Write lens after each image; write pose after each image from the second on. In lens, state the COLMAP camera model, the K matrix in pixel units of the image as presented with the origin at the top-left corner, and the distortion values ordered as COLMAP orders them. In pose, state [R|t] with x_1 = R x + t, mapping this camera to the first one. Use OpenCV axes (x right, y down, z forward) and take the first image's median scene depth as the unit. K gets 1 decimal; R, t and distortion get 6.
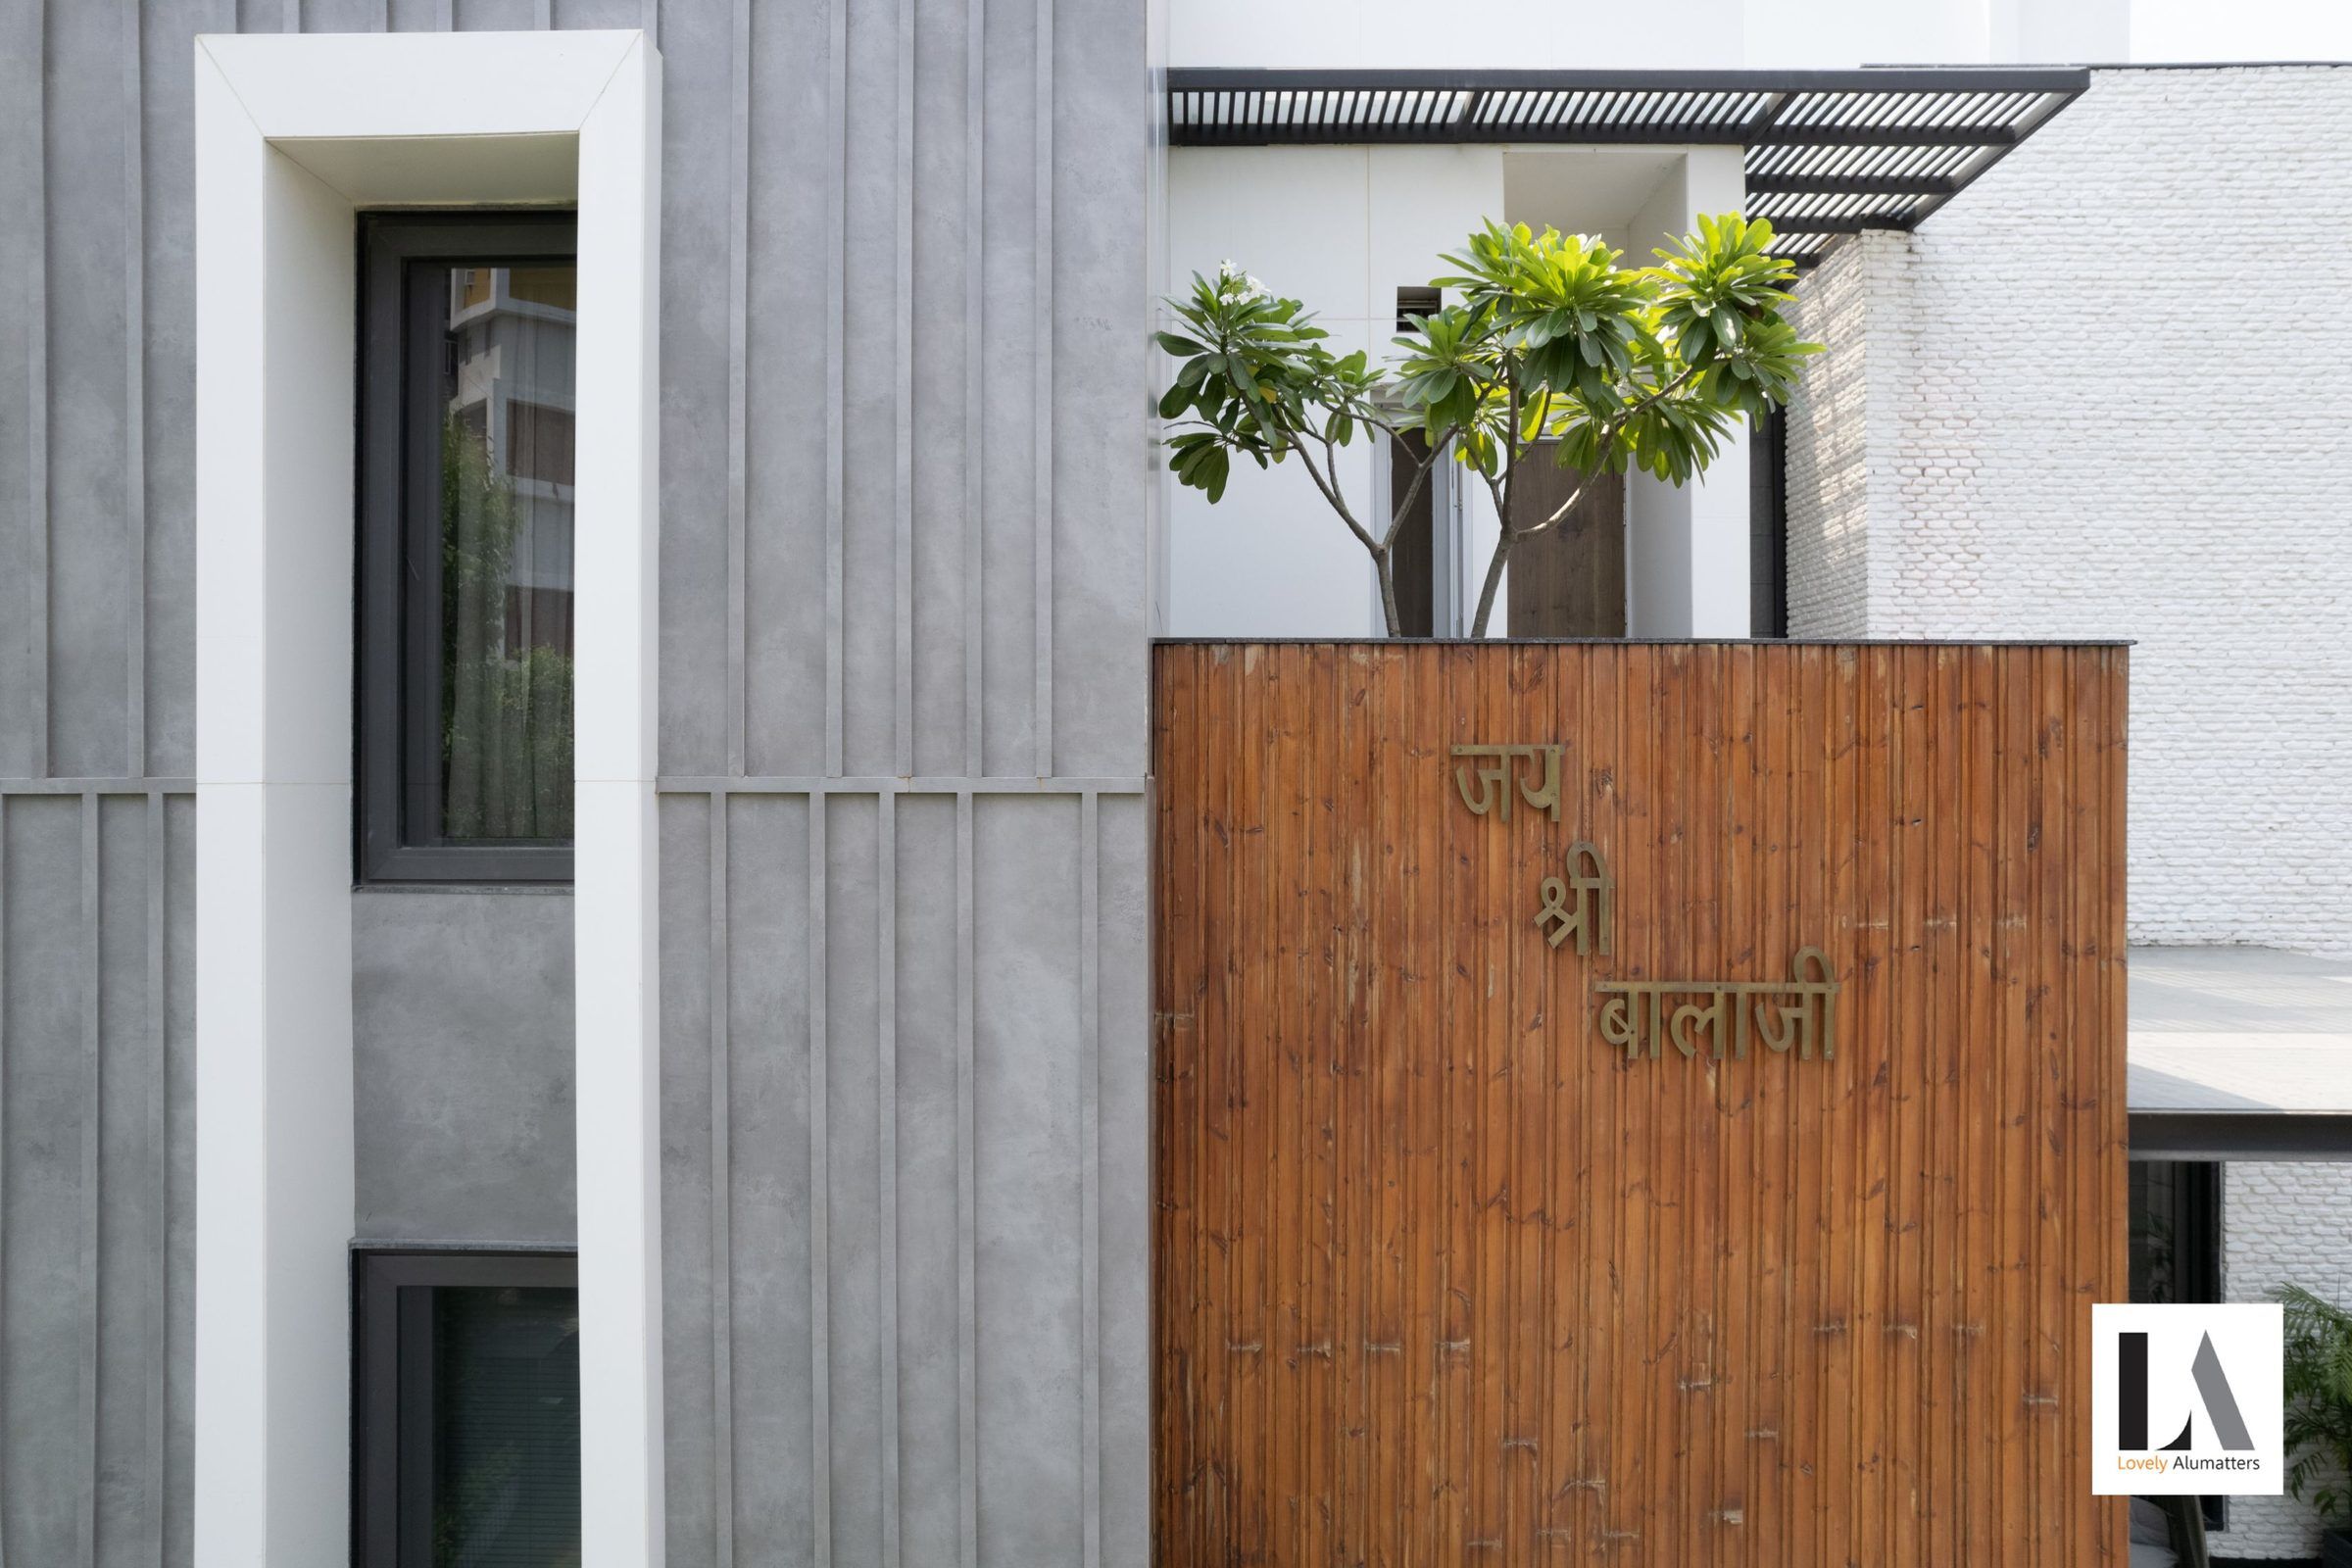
lens RADIAL K [[1547.0, 0, 1208.6], [0, 1547.0, 773.9], [0, 0, 1]] dist [-0.033044, 0.004032]
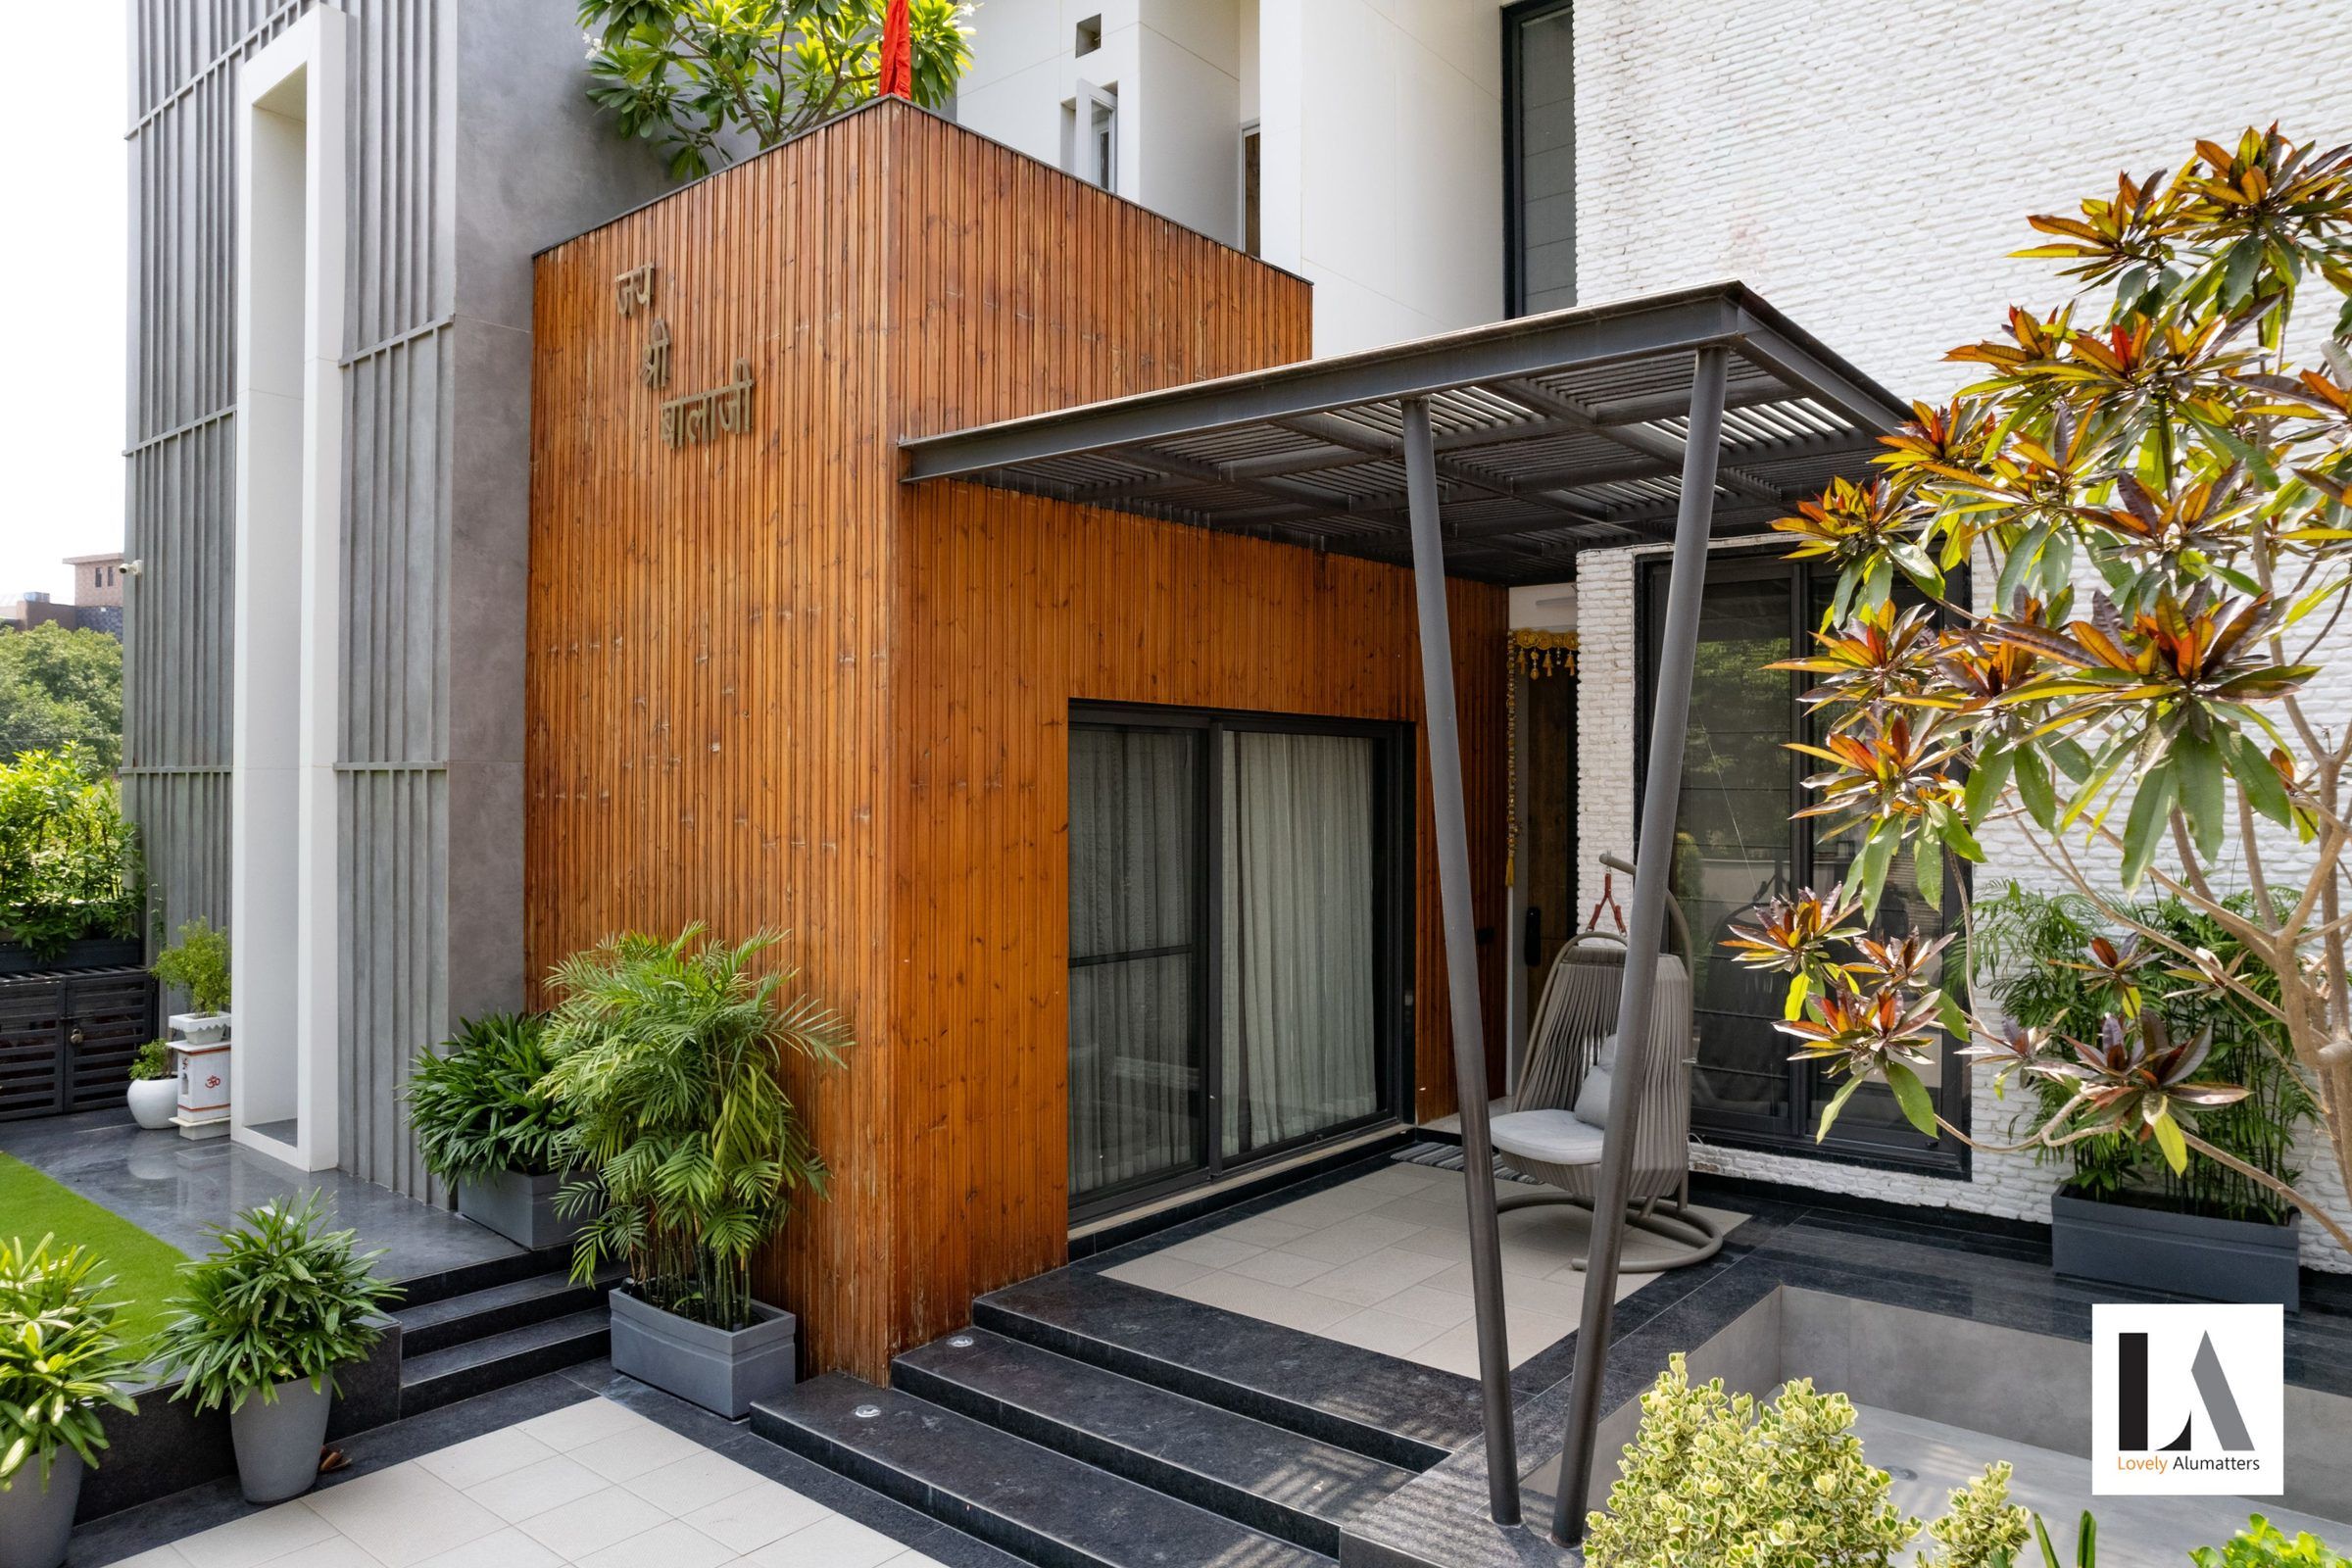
lens RADIAL K [[1547.0, 0, 1208.6], [0, 1547.0, 773.9], [0, 0, 1]] dist [-0.033044, 0.004032]
pose [[0.774798, -0.006037, -0.632181, 1.670883], [0.004350, 0.999982, -0.004218, 0.519899], [0.632195, 0.000519, 0.774810, 0.133081]]
